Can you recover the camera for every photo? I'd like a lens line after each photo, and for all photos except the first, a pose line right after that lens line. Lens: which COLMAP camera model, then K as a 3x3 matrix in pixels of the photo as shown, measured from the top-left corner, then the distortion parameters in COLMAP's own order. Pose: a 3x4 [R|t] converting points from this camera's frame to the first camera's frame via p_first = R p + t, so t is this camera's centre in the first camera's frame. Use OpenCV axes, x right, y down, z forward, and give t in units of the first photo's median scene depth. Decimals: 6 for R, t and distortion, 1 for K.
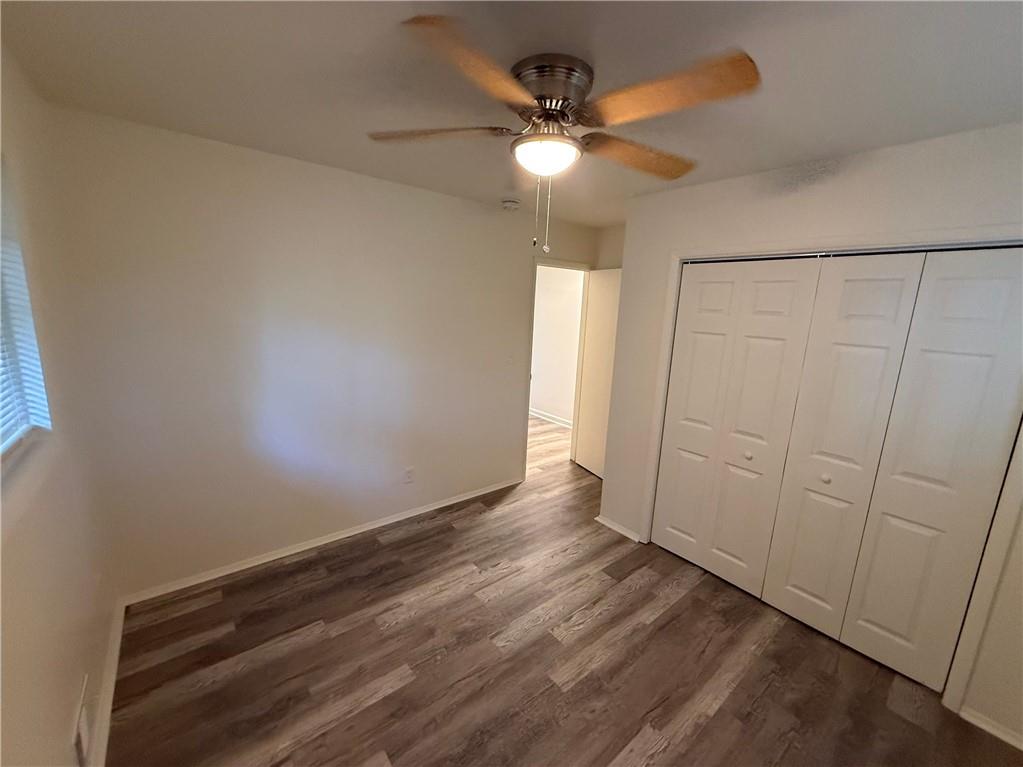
lens RADIAL K [[406.6, 0, 508.8], [0, 406.6, 381.7], [0, 0, 1]] dist [0.003673, -0.000204]
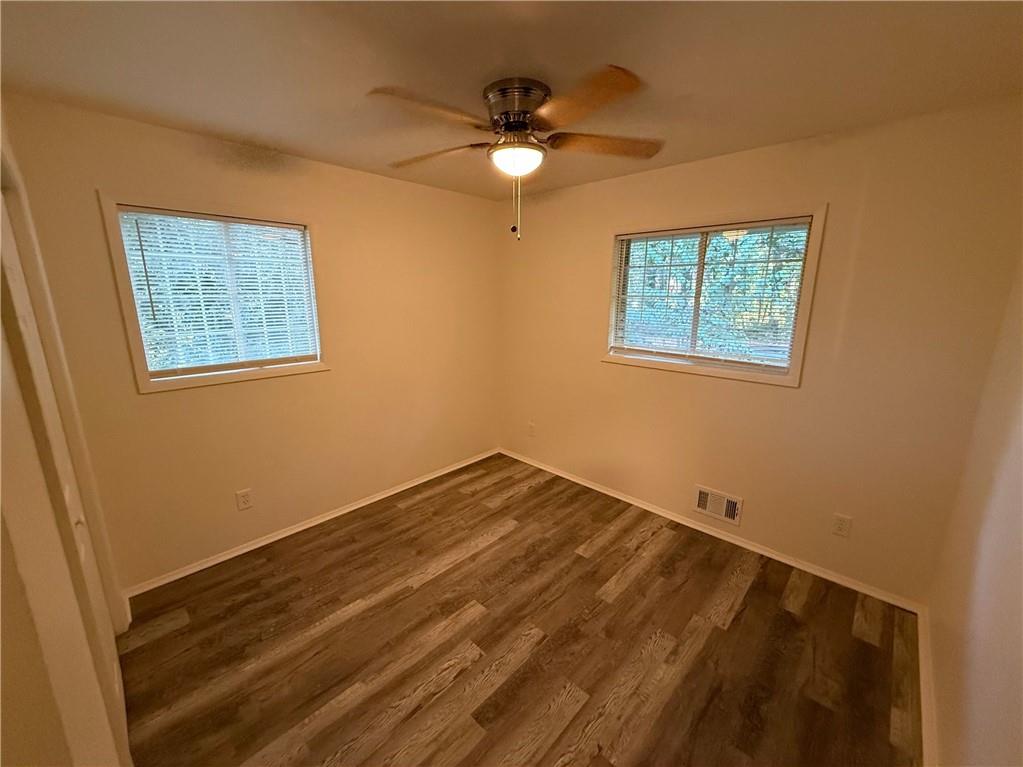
lens RADIAL K [[406.6, 0, 510.1], [0, 406.6, 382.9], [0, 0, 1]] dist [0.003673, -0.000204]
pose [[-0.990464, -0.020418, -0.136254, 0.191927], [-0.072854, 0.917000, 0.392178, -0.297660], [0.116937, 0.398365, -0.909742, 1.709992]]
